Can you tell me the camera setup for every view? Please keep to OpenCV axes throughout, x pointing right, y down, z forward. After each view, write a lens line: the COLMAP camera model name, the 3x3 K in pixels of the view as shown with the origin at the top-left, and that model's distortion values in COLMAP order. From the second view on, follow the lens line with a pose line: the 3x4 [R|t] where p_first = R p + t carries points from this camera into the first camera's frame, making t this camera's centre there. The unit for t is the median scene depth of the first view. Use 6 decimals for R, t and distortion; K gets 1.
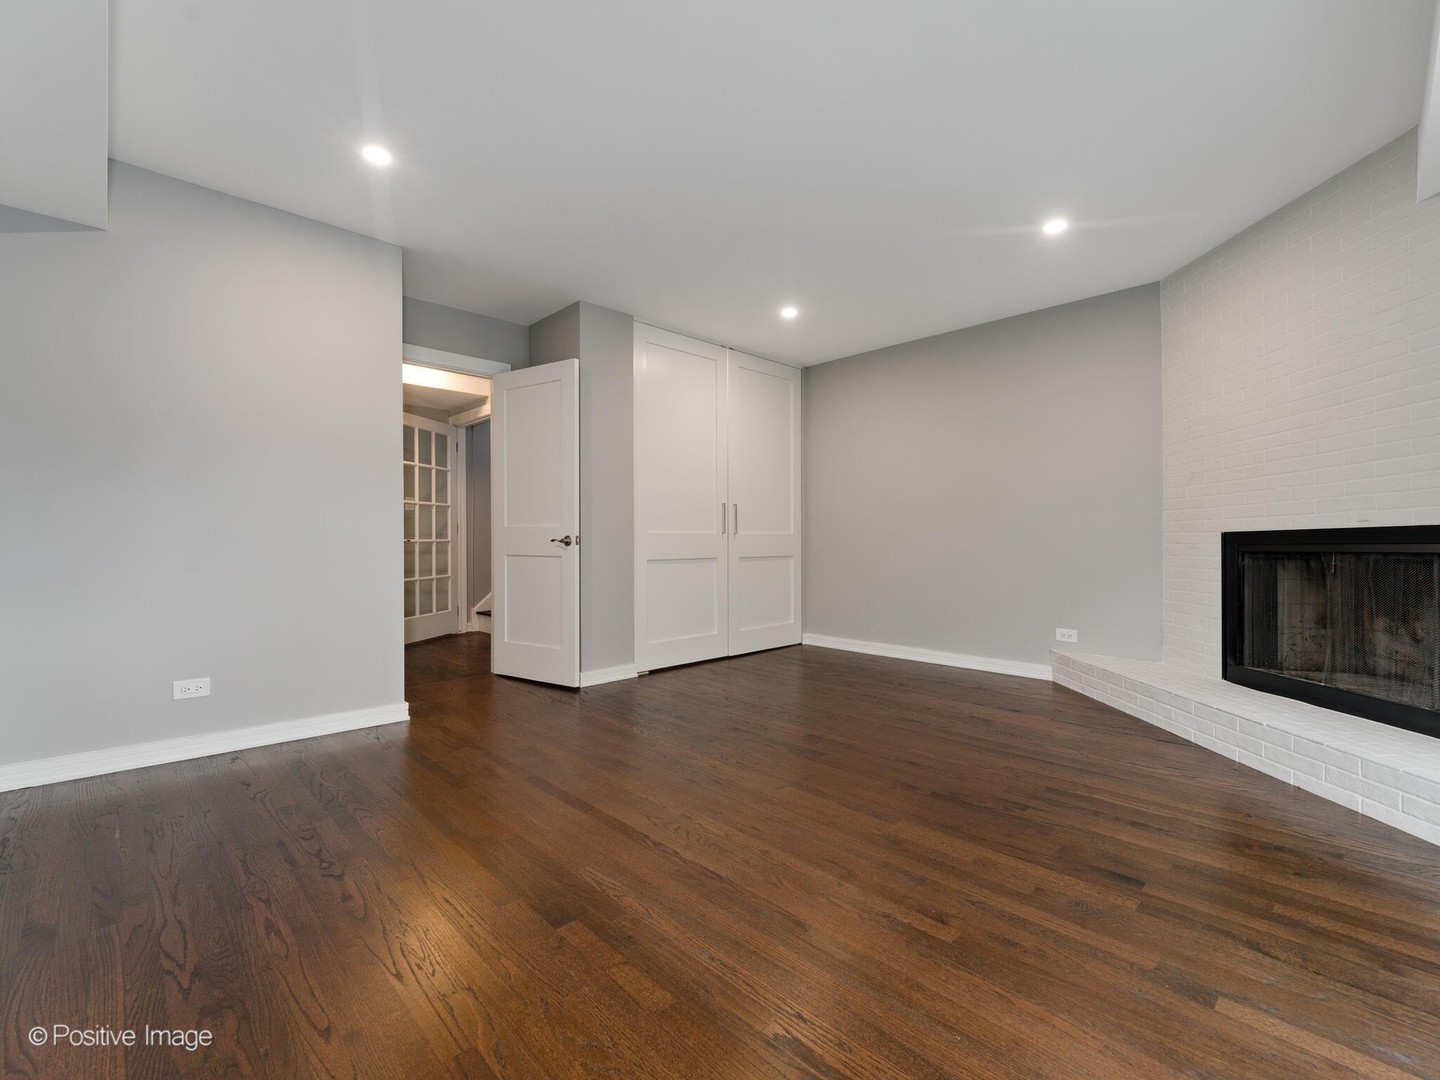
lens RADIAL K [[627.1, 0, 709.5], [0, 627.1, 545.4], [0, 0, 1]] dist [0.001326, 0.000199]
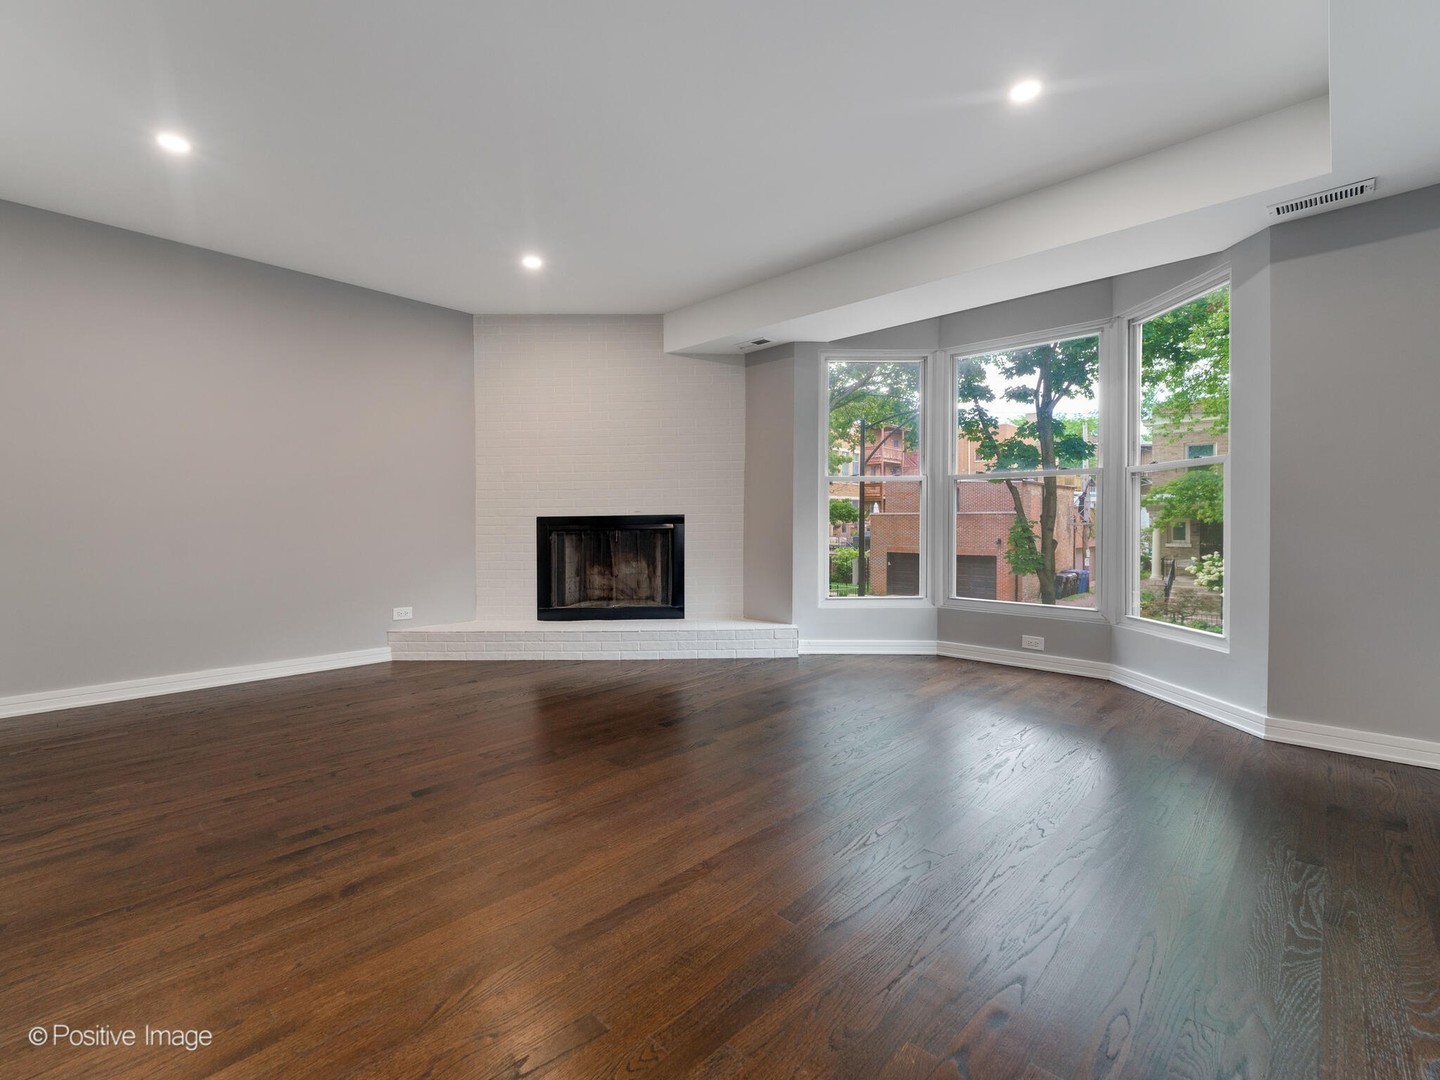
lens RADIAL K [[627.1, 0, 709.3], [0, 627.1, 525.0], [0, 0, 1]] dist [0.001326, 0.000199]
pose [[-0.014578, -0.003488, 0.999888, -0.623855], [0.010213, 0.999941, 0.003637, -0.003601], [-0.999842, 0.010265, -0.014542, 0.645724]]
